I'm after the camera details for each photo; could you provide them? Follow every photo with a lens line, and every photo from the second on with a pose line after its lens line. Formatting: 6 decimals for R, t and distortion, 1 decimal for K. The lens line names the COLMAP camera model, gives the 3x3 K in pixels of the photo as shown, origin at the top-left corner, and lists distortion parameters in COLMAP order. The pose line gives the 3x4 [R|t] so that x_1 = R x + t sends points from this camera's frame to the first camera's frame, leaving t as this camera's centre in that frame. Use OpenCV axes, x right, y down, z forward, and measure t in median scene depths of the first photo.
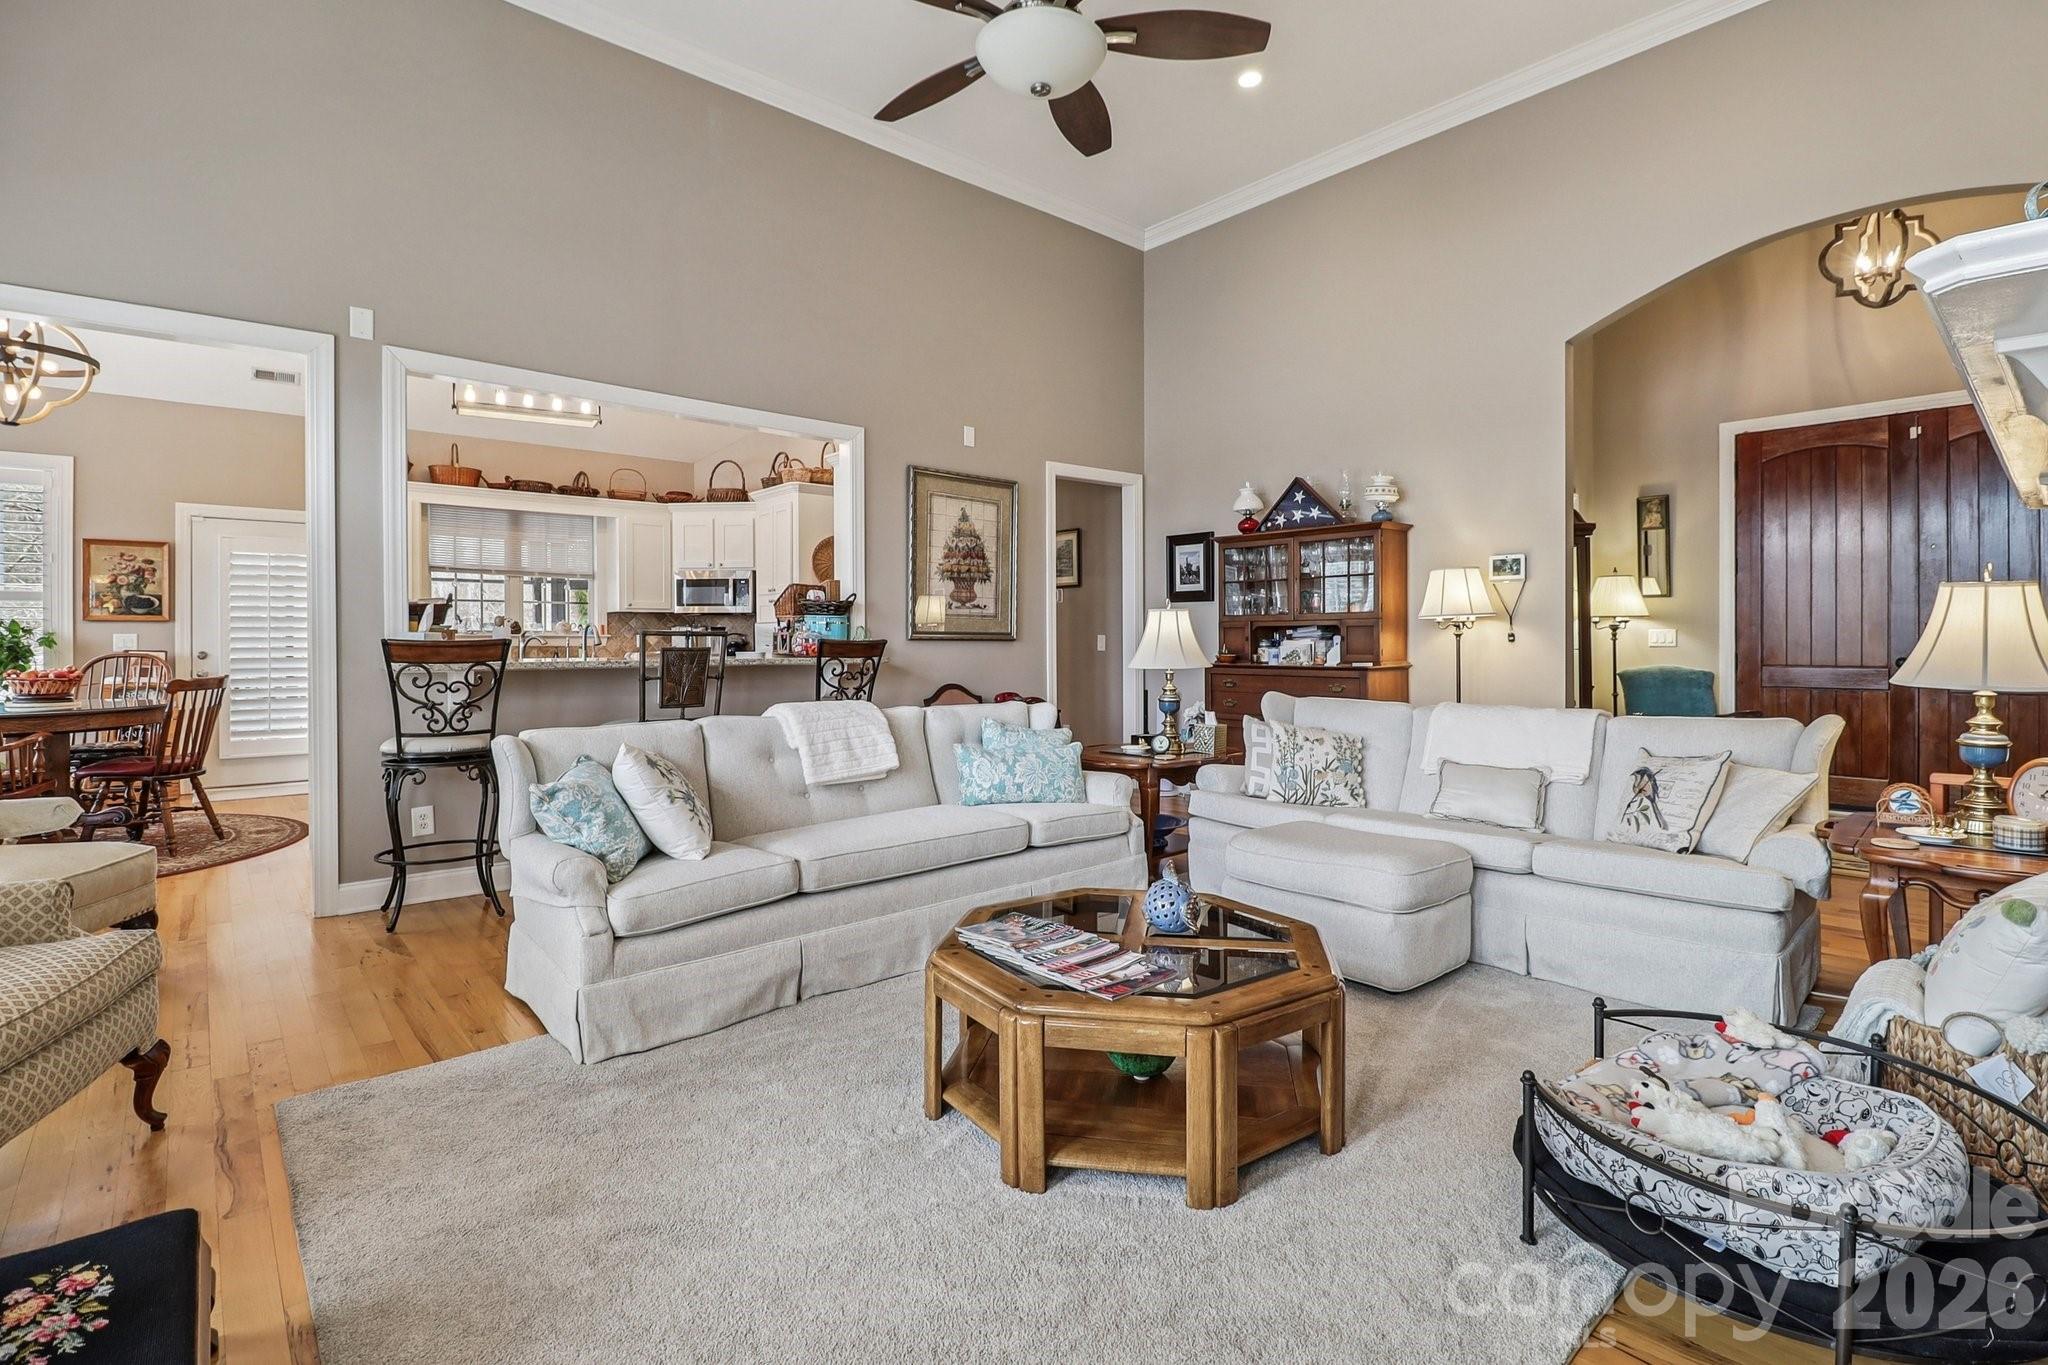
lens RADIAL K [[949.7, 0, 993.0], [0, 949.7, 638.8], [0, 0, 1]] dist [0.019647, -0.007738]
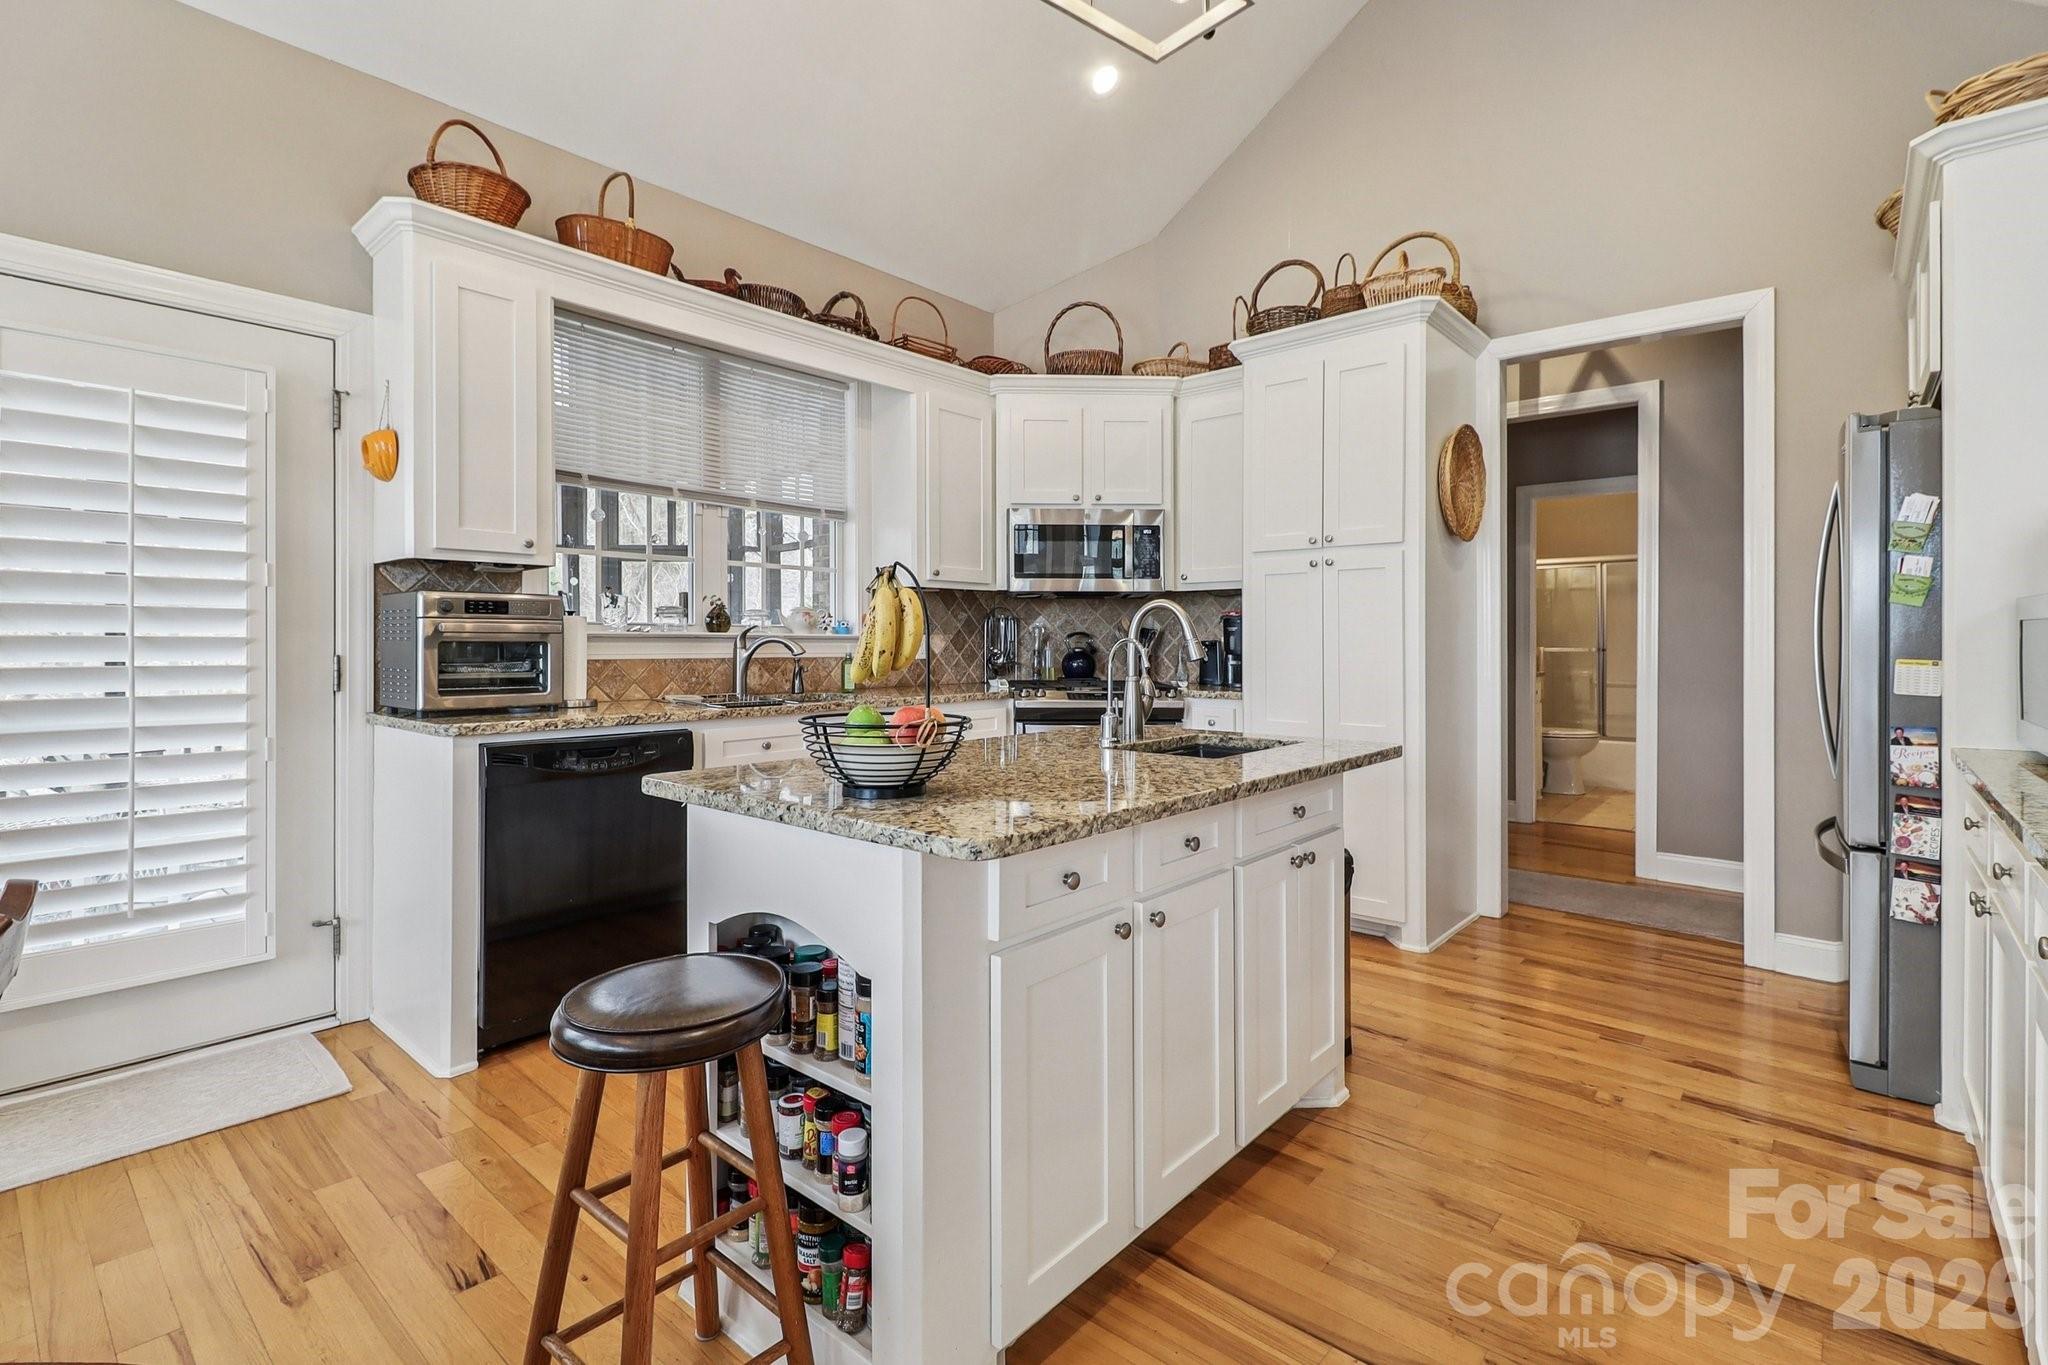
lens RADIAL K [[949.7, 0, 1074.3], [0, 949.7, 634.4], [0, 0, 1]] dist [0.019647, -0.007738]
pose [[0.983046, -0.002916, 0.183336, -0.398762], [0.003051, 0.999995, -0.000453, -0.000323], [-0.183334, 0.001004, 0.983050, 0.493978]]
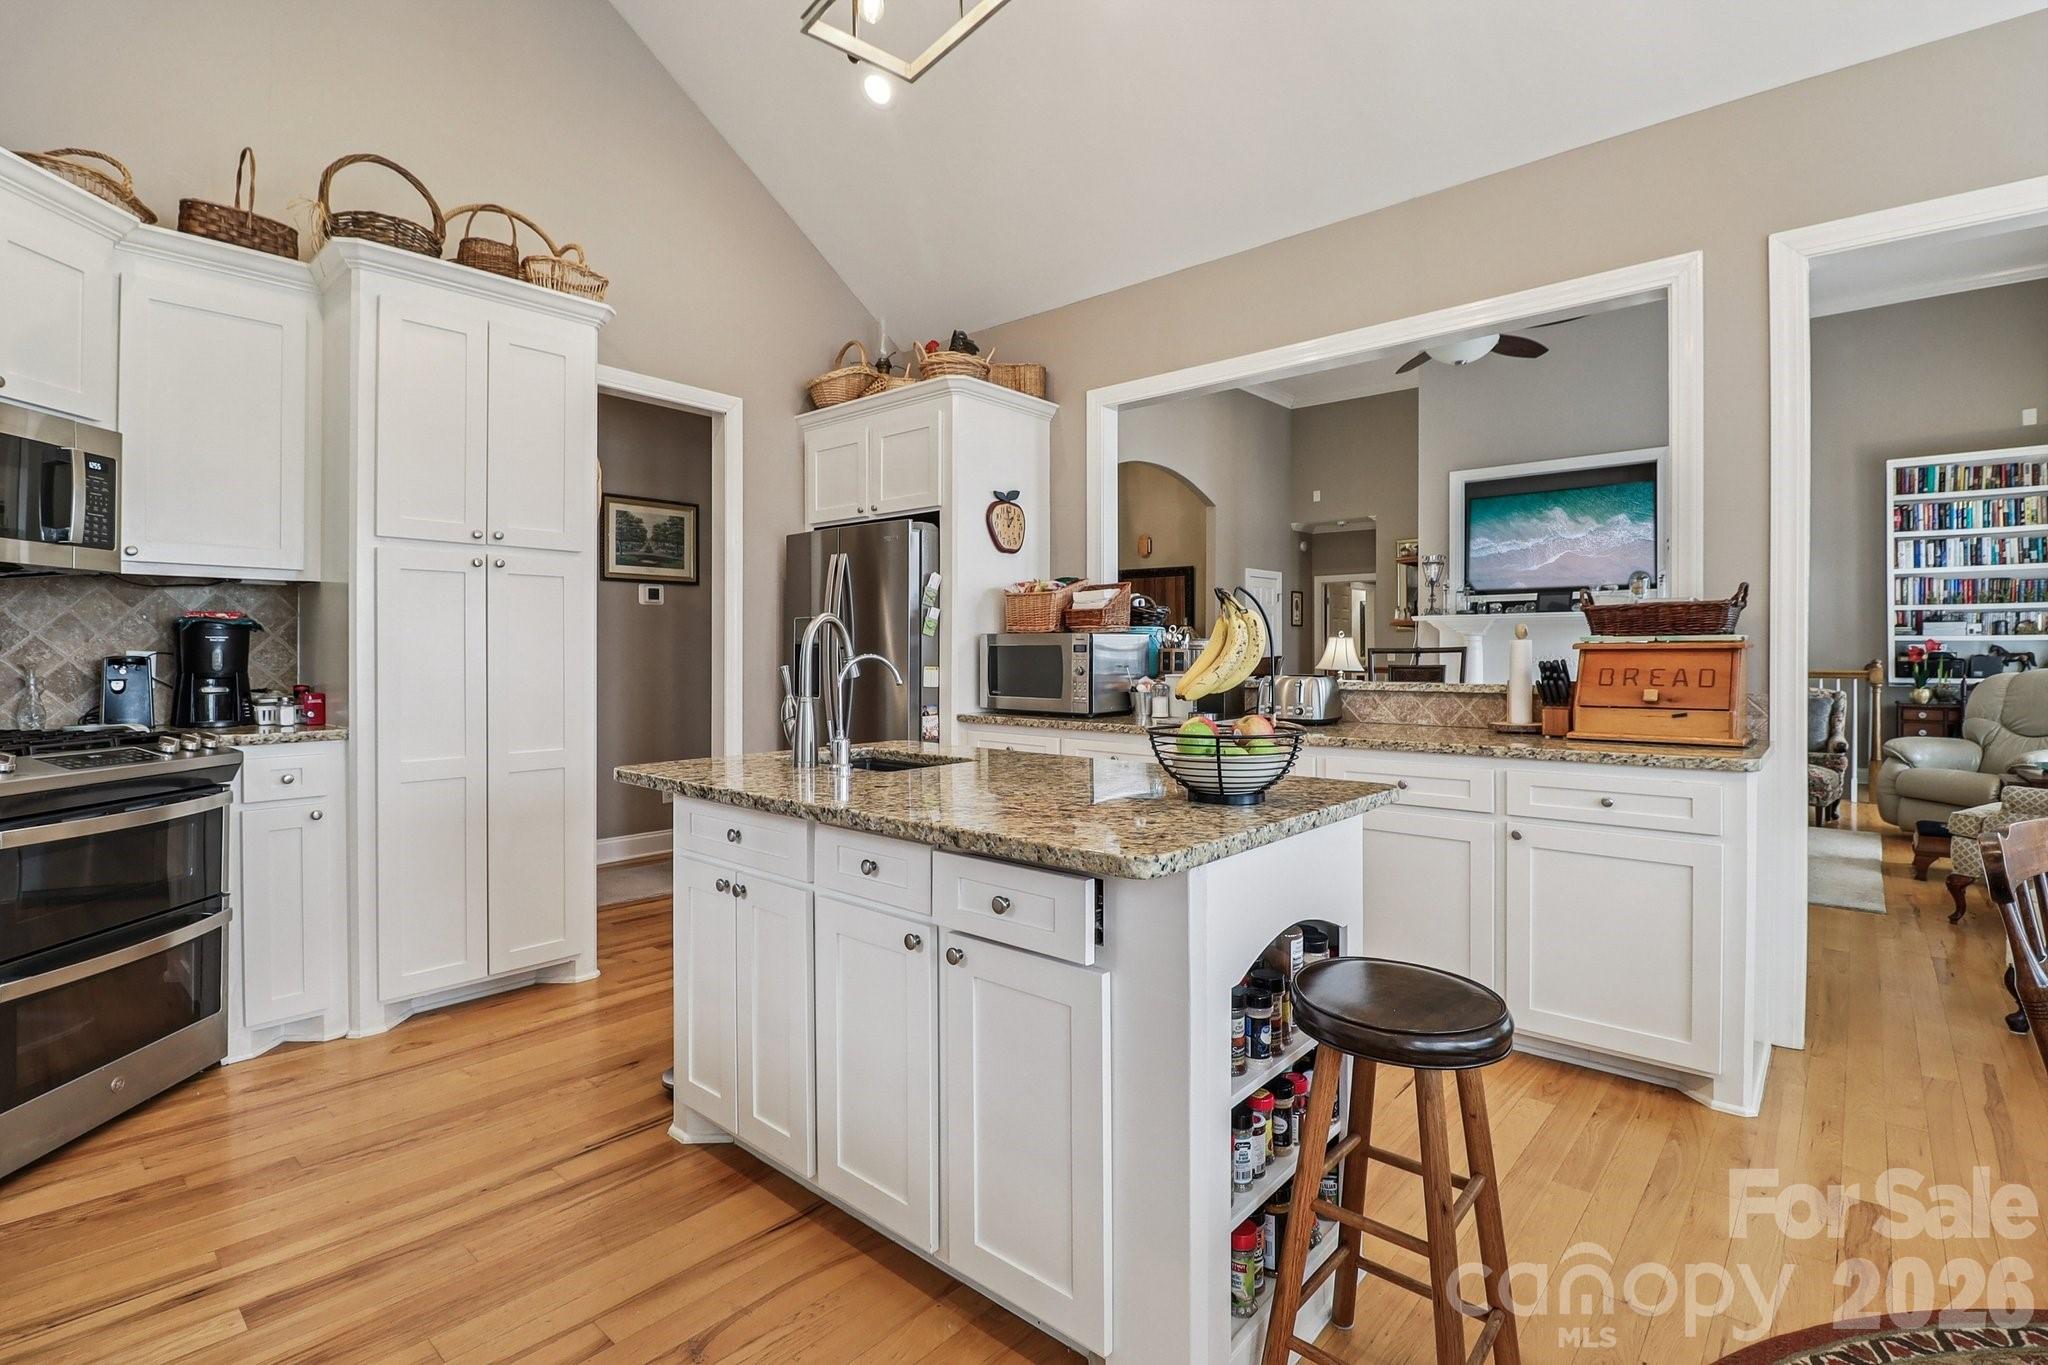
lens RADIAL K [[949.7, 0, 1017.0], [0, 949.7, 645.4], [0, 0, 1]] dist [0.019647, -0.007738]
pose [[-0.125873, -0.000495, 0.992046, -0.583977], [-0.010920, 0.999940, -0.000887, -0.003058], [-0.991986, -0.010945, -0.125871, 0.730778]]
